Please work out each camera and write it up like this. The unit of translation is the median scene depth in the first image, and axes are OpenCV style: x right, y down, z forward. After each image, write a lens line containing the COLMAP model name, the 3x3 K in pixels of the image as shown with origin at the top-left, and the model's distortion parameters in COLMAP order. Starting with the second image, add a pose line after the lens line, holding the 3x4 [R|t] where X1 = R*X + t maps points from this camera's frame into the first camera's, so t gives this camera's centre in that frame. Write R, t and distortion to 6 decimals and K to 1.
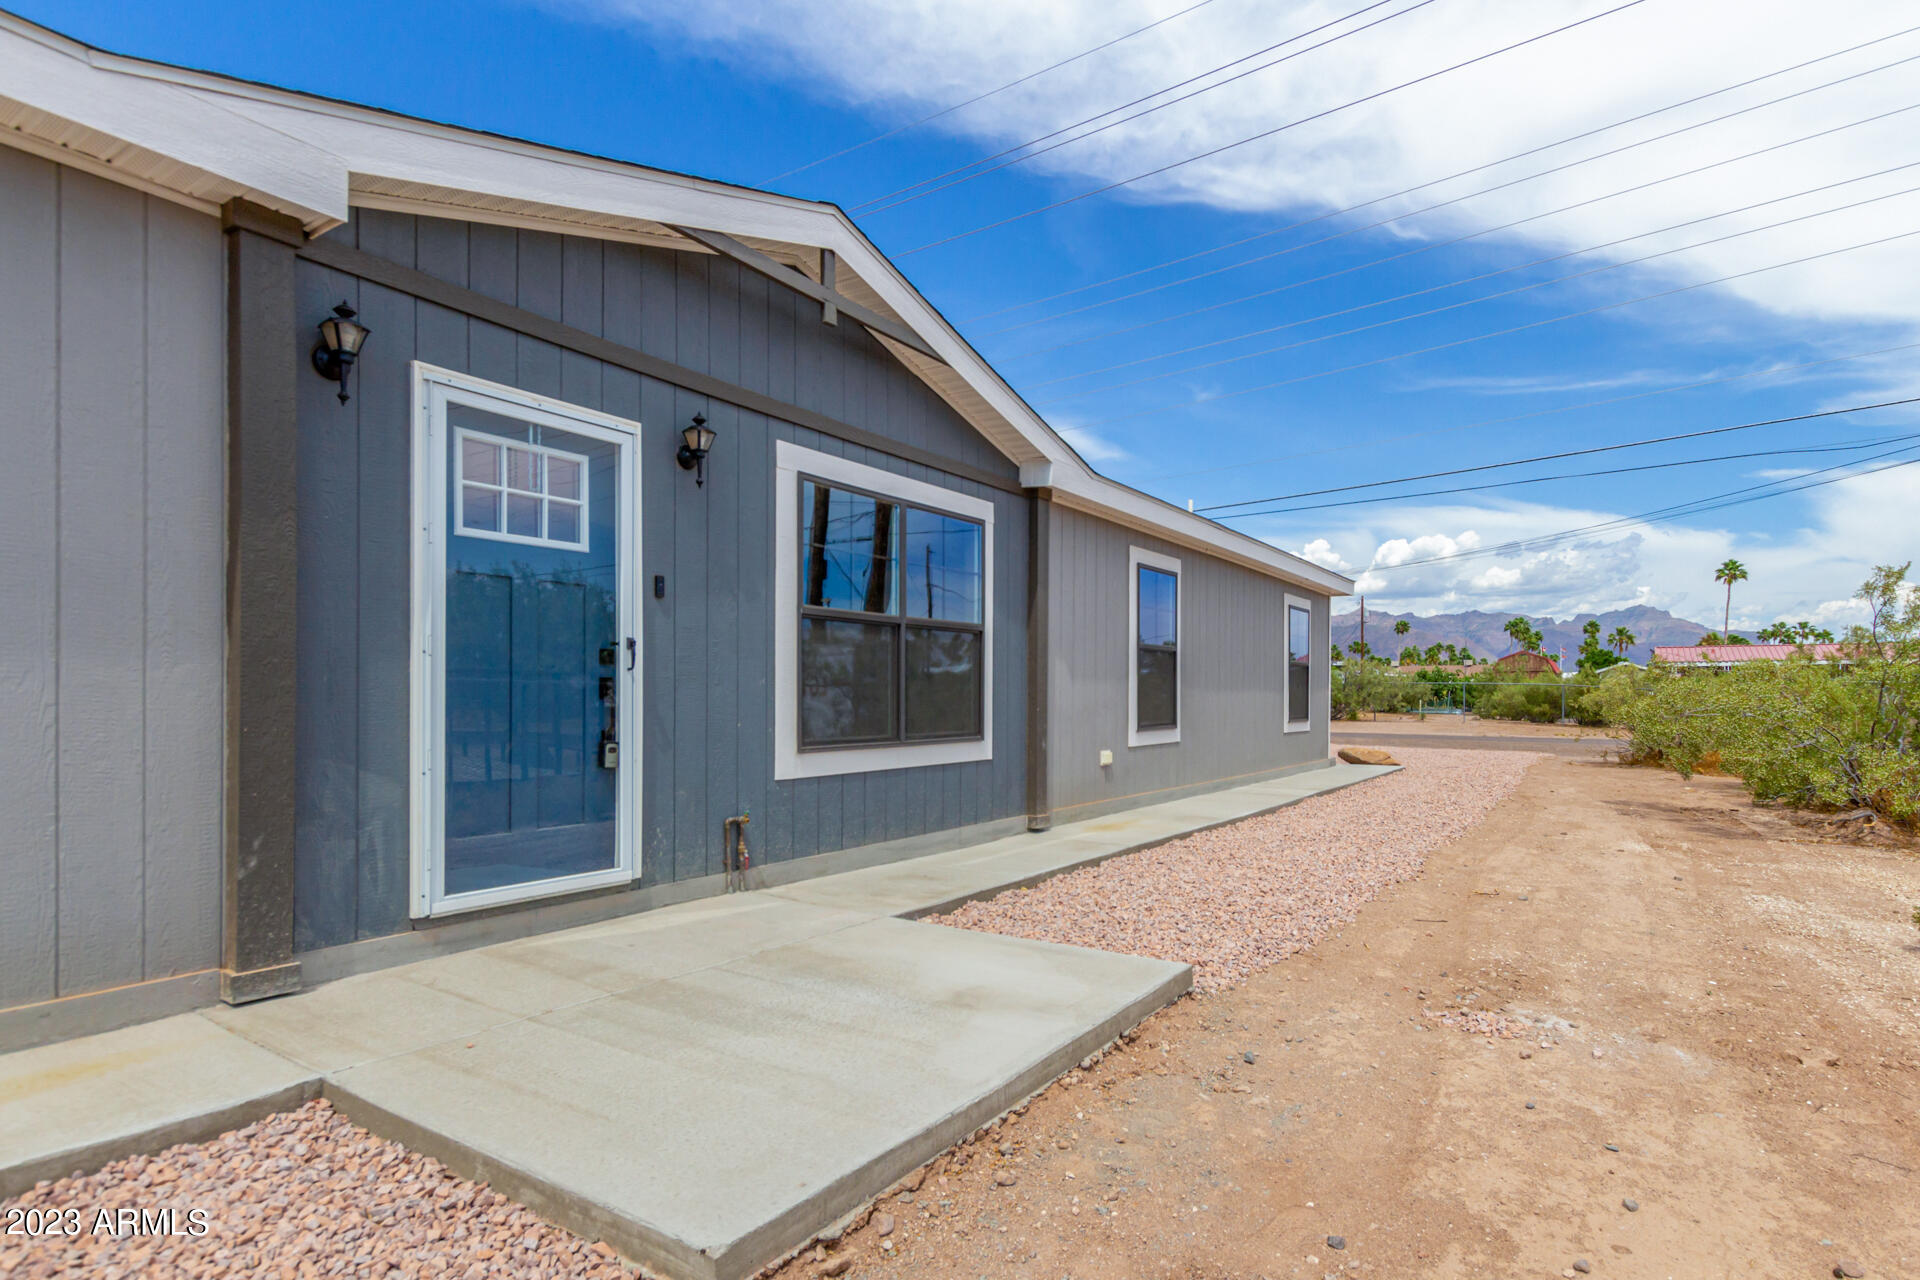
lens RADIAL K [[912.2, 0, 951.3], [0, 912.2, 683.2], [0, 0, 1]] dist [0.019637, -0.000238]
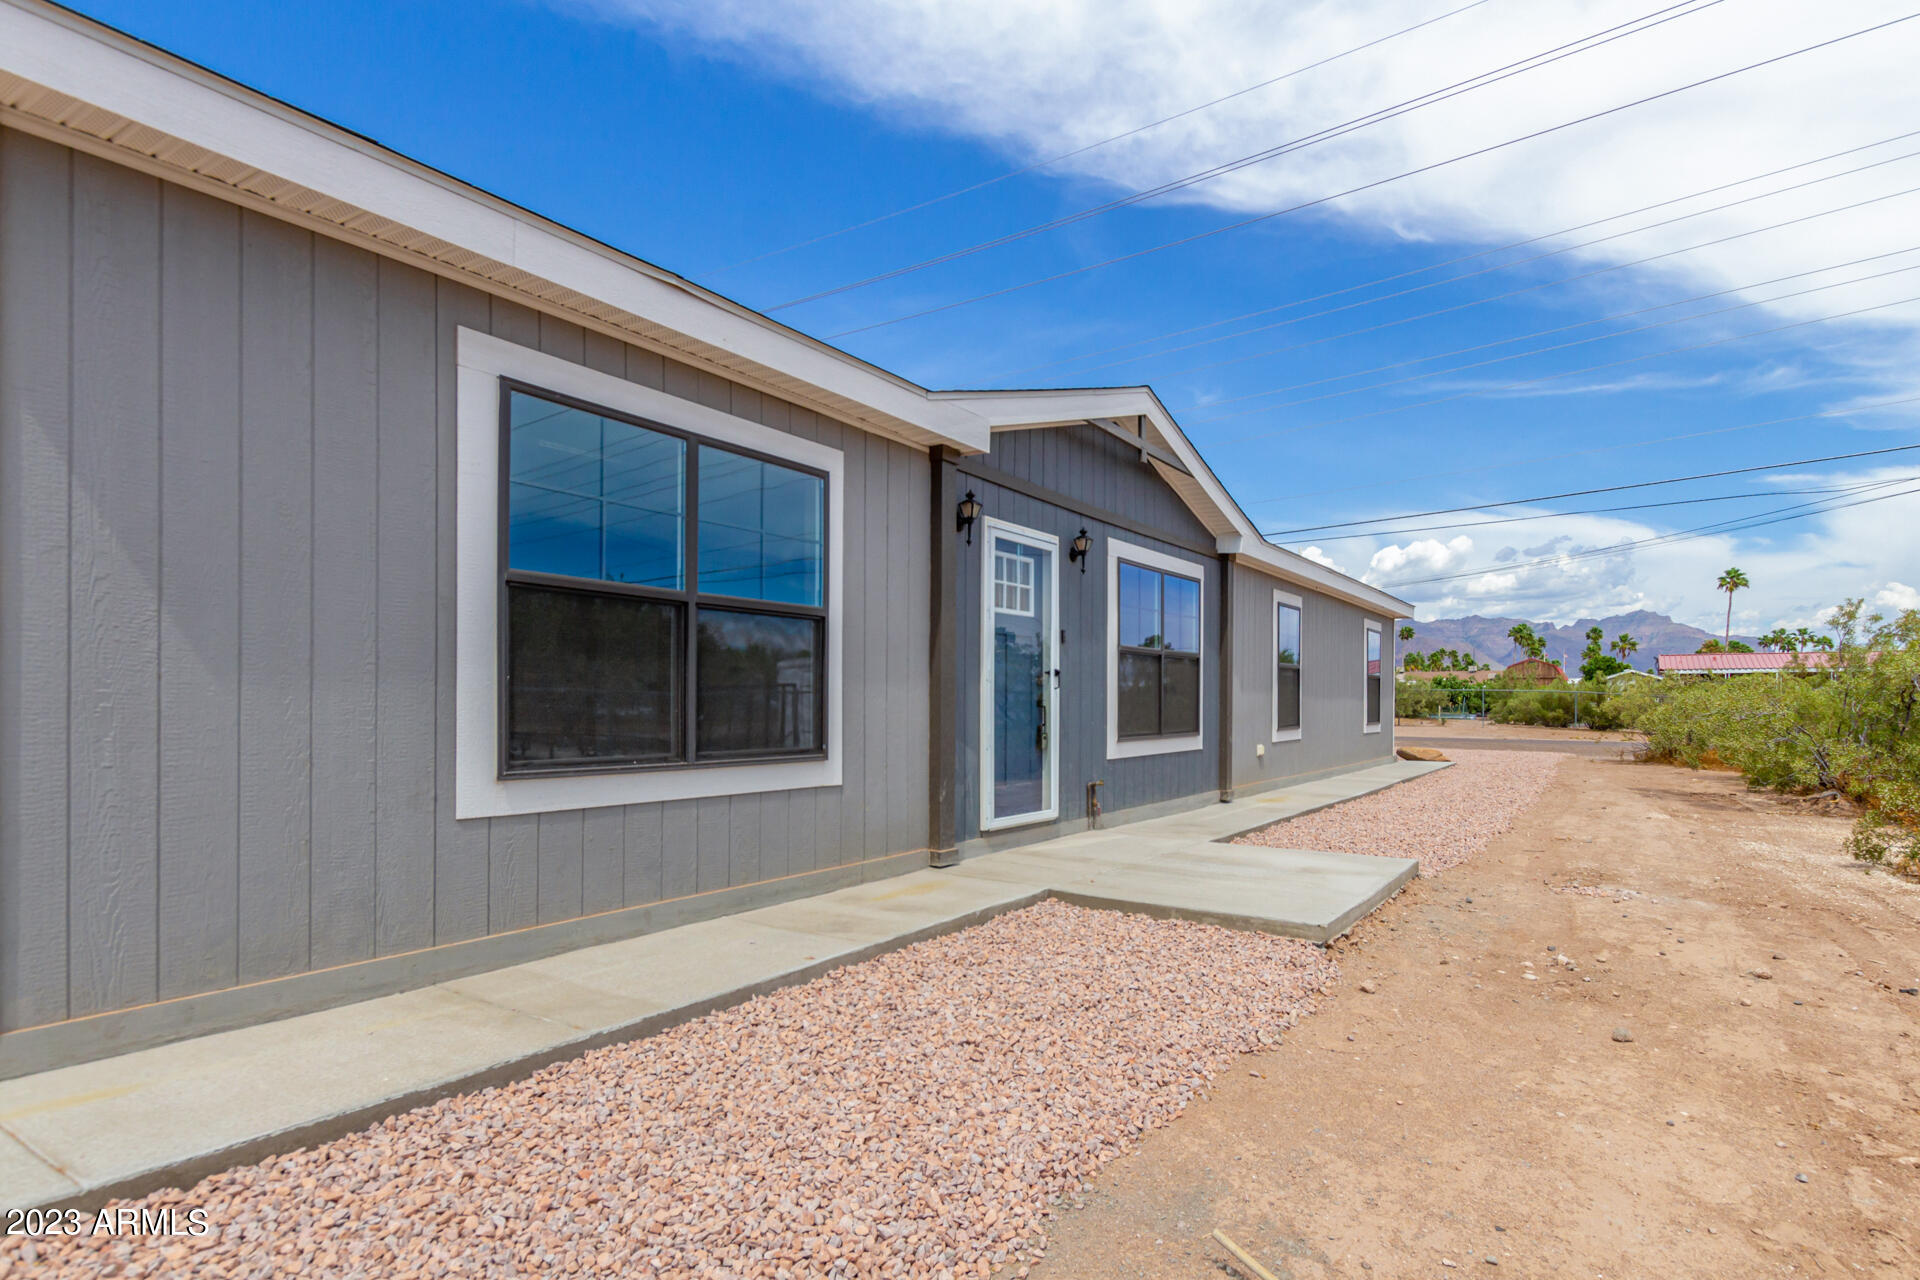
lens RADIAL K [[918.0, 0, 962.4], [0, 918.0, 697.0], [0, 0, 1]] dist [0.026633, 0.000290]
pose [[0.999929, 0.000810, 0.011860, -0.319774], [-0.000922, 0.999954, 0.009498, -0.009228], [-0.011851, -0.009508, 0.999885, -0.380691]]
